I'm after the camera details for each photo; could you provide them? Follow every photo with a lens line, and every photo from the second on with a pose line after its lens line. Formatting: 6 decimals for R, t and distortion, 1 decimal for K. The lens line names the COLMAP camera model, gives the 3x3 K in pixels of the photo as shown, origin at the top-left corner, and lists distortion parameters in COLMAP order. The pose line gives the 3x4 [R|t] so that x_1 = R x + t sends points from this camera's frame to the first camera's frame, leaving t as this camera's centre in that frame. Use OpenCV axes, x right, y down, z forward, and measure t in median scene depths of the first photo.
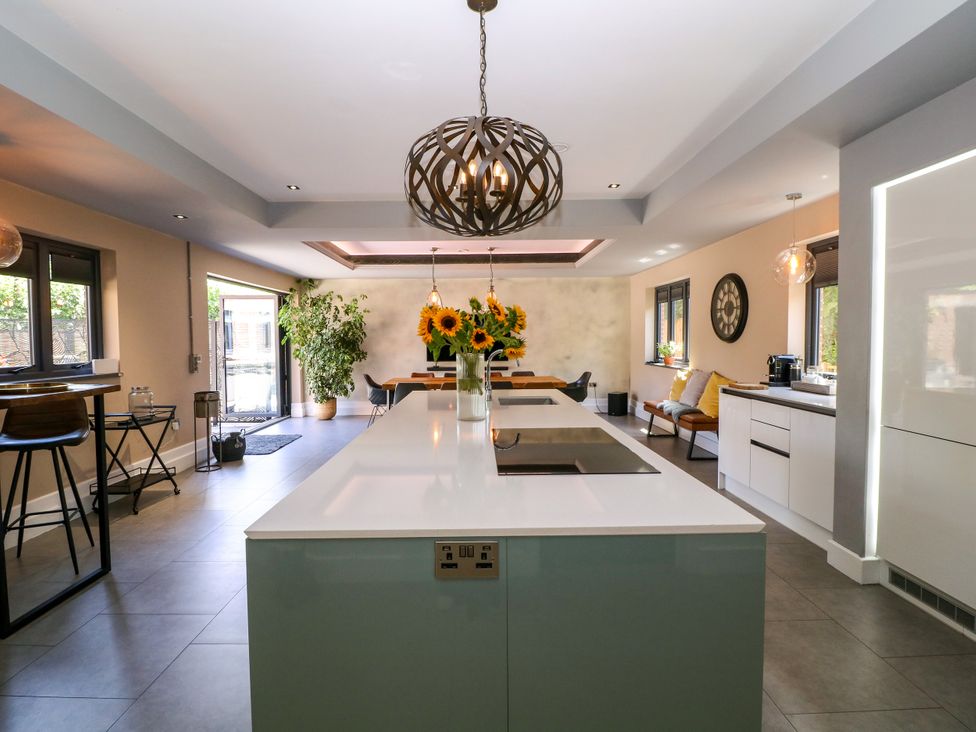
lens RADIAL K [[505.0, 0, 480.6], [0, 505.0, 359.3], [0, 0, 1]] dist [0.002530, -0.014815]
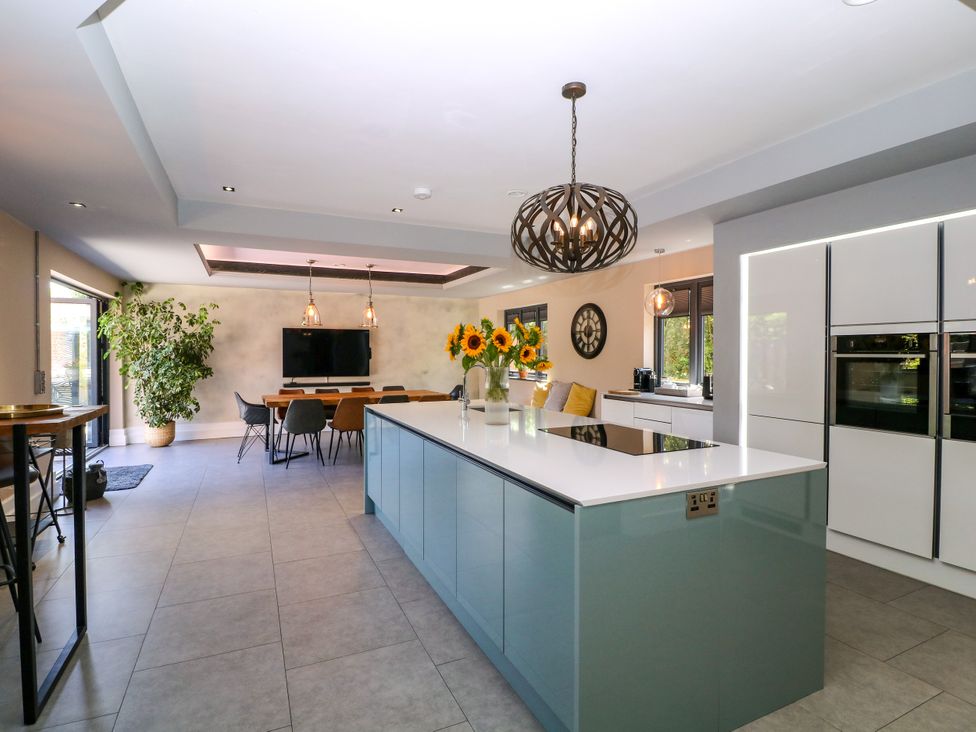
lens RADIAL K [[505.1, 0, 484.0], [0, 505.1, 360.5], [0, 0, 1]] dist [-0.000392, -0.014870]
pose [[0.907706, 0.002603, 0.419599, -0.184027], [0.009557, 0.999593, -0.026875, 0.001592], [-0.419498, 0.028404, 0.907312, -0.012945]]
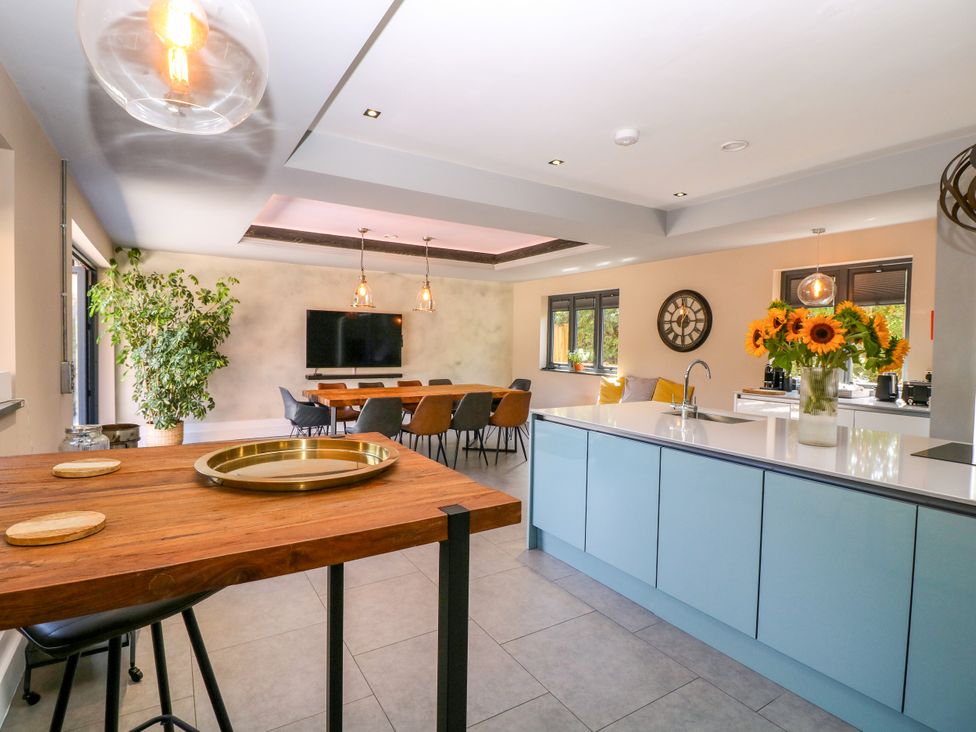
lens RADIAL K [[505.0, 0, 480.6], [0, 505.0, 359.3], [0, 0, 1]] dist [0.002530, -0.014815]
pose [[0.854368, 0.004964, 0.519645, -0.327641], [-0.002250, 0.999980, -0.005853, -0.006327], [-0.519663, 0.003831, 0.854362, 0.197035]]
